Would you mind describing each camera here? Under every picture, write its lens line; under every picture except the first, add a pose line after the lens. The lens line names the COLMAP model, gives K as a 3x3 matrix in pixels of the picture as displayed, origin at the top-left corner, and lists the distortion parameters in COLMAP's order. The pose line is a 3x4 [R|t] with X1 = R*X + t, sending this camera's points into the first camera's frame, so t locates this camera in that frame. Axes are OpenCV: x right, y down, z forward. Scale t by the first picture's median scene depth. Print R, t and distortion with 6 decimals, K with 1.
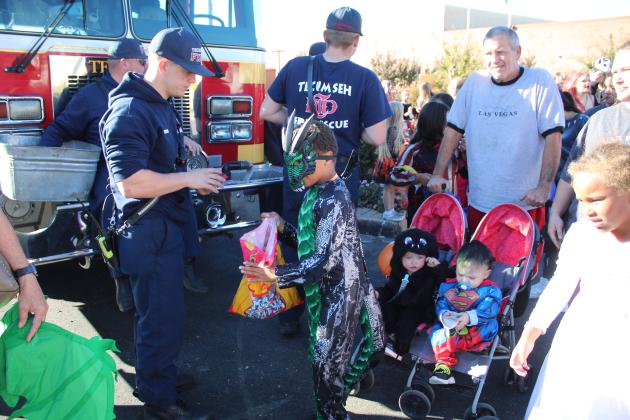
lens RADIAL K [[528.5, 0, 324.0], [0, 528.5, 202.0], [0, 0, 1]] dist [-0.163037, 0.144989]
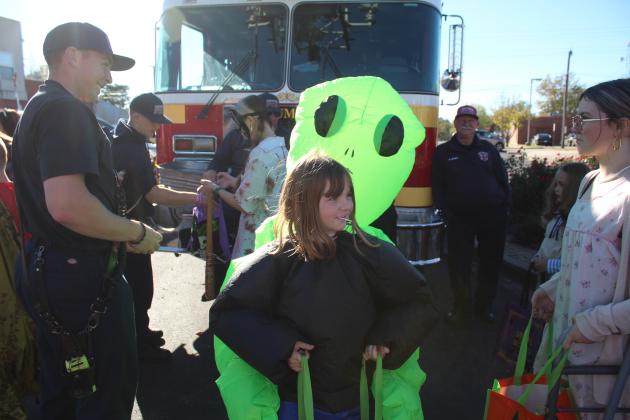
lens RADIAL K [[528.5, 0, 309.7], [0, 528.5, 208.9], [0, 0, 1]] dist [-0.163037, 0.144989]
pose [[0.616217, 0.107498, -0.780205, 0.714651], [-0.165433, 0.986207, 0.005220, -0.060143], [0.770005, 0.125855, 0.625502, 0.325312]]
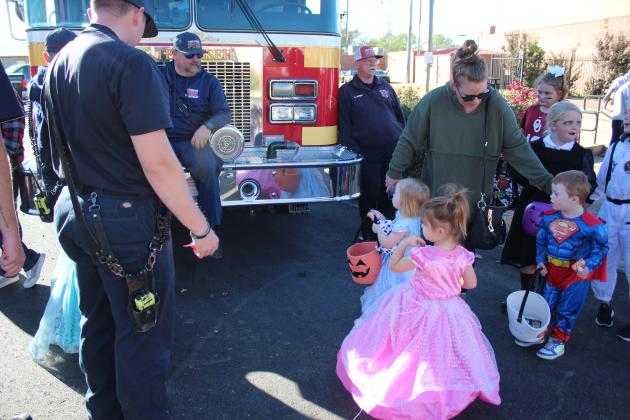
lens RADIAL K [[528.5, 0, 314.8], [0, 528.5, 206.3], [0, 0, 1]] dist [-0.163037, 0.144989]
pose [[0.888218, 0.104069, -0.447480, 0.451792], [-0.088377, 0.994519, 0.055871, -0.014903], [0.450842, -0.010078, 0.892547, 0.098208]]
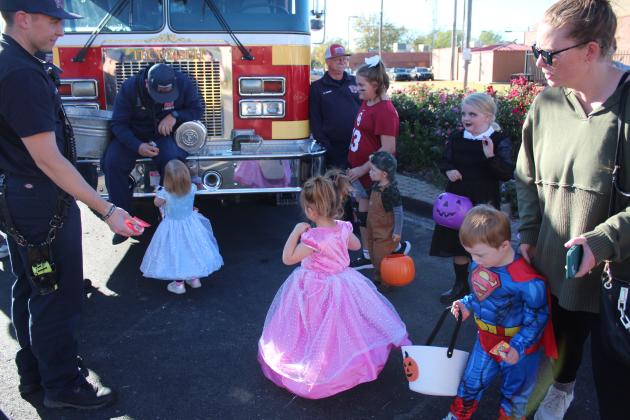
lens RADIAL K [[528.5, 0, 319.4], [0, 528.5, 211.5], [0, 0, 1]] dist [-0.163037, 0.144989]
pose [[0.849105, 0.119859, -0.514446, 0.673615], [-0.093812, 0.992652, 0.076435, -0.018002], [0.519827, -0.016640, 0.854109, 0.138734]]
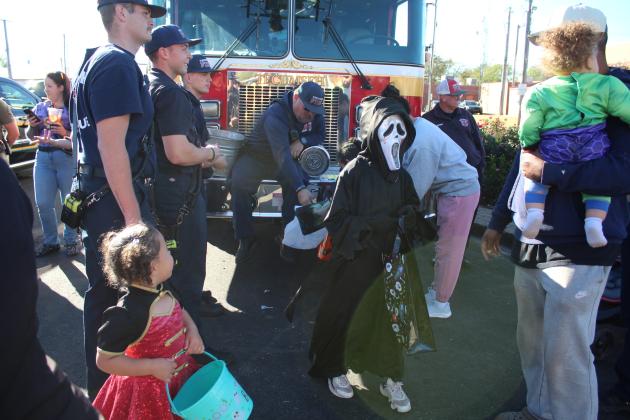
lens RADIAL K [[528.5, 0, 313.4], [0, 528.5, 206.1], [0, 0, 1]] dist [-0.163037, 0.144989]
pose [[0.795837, 0.130959, -0.591180, 0.520434], [-0.144036, 0.989250, 0.025240, 0.005294], [0.588131, 0.065064, 0.806145, 0.015347]]
